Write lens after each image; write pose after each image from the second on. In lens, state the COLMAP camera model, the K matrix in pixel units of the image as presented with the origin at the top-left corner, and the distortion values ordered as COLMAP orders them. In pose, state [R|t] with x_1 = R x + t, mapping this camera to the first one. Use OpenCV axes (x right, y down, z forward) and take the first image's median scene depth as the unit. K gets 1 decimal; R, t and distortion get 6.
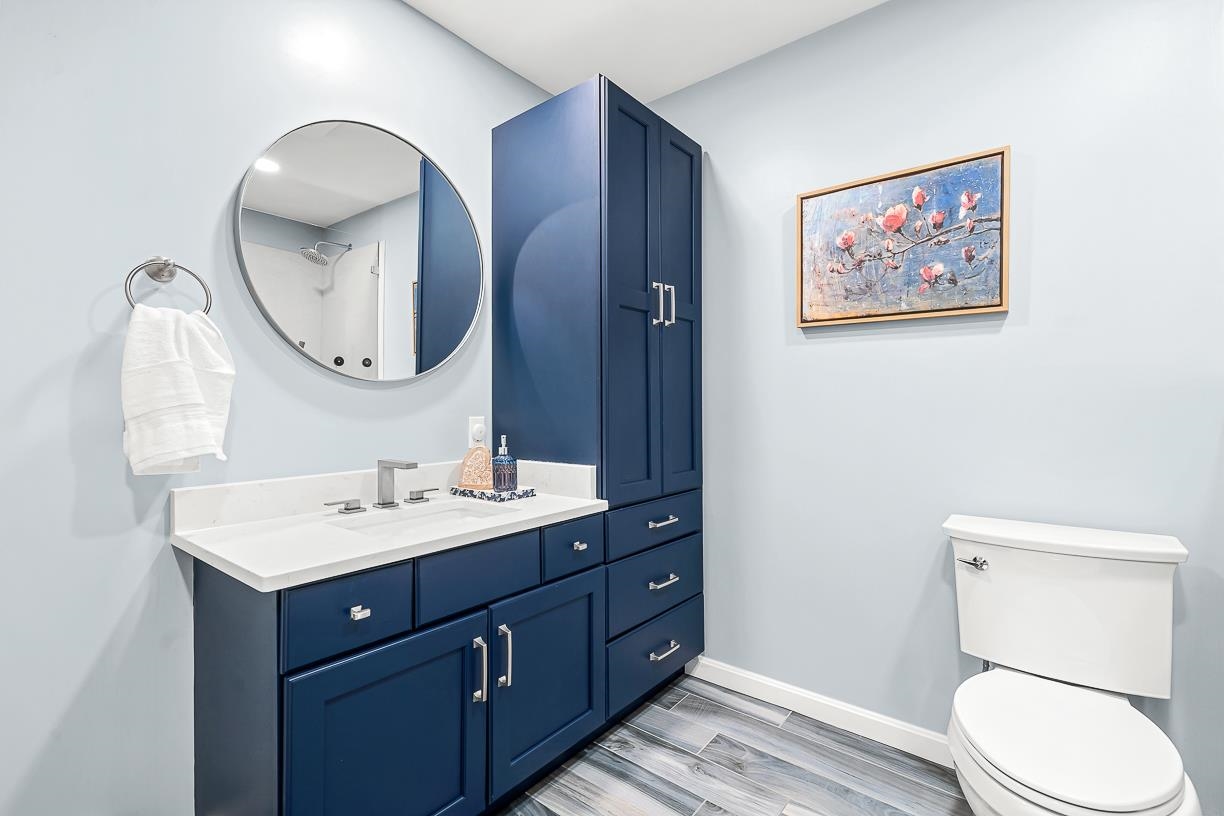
lens RADIAL K [[541.8, 0, 613.3], [0, 541.8, 407.2], [0, 0, 1]] dist [-0.001347, 0.000317]
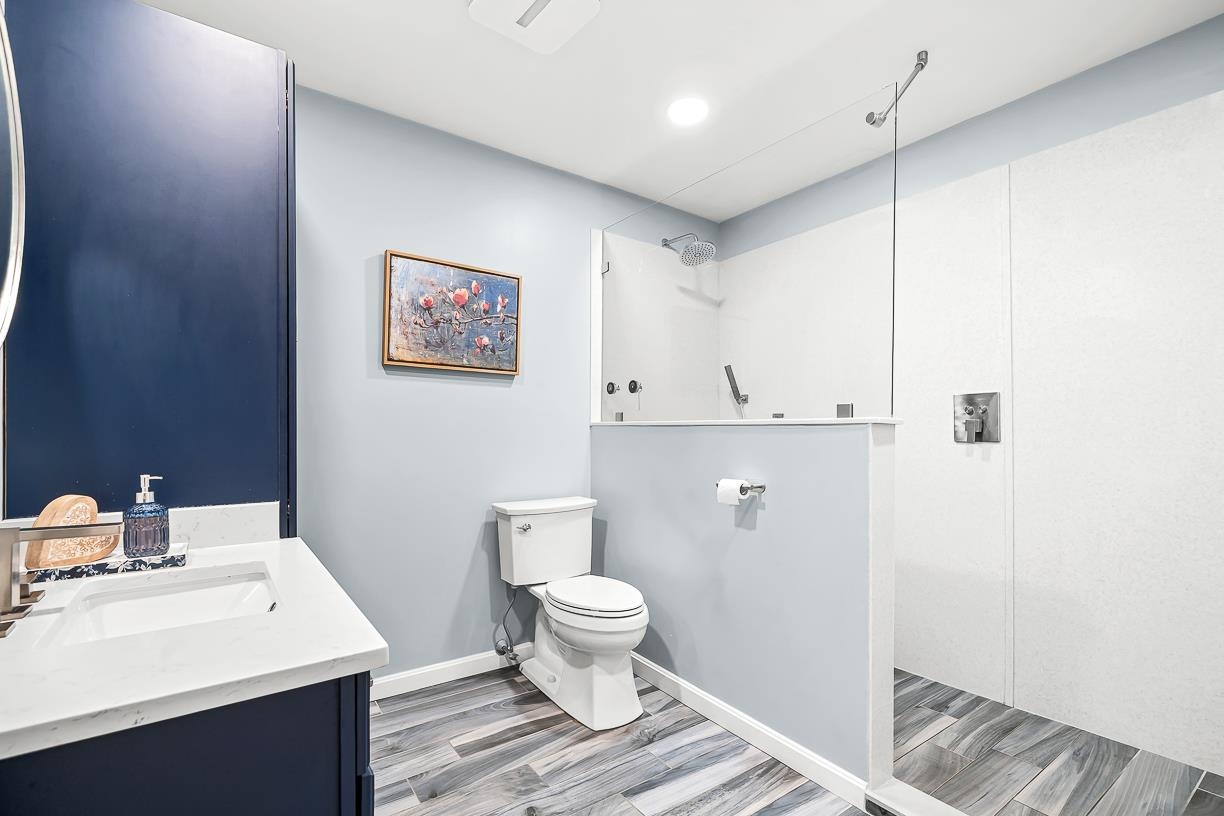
lens RADIAL K [[541.8, 0, 610.7], [0, 541.8, 434.4], [0, 0, 1]] dist [-0.001347, 0.000317]
pose [[0.281656, -0.004267, 0.959506, -0.701677], [-0.004305, 0.999974, 0.005711, -0.007113], [-0.959506, -0.005739, 0.281631, 0.236766]]
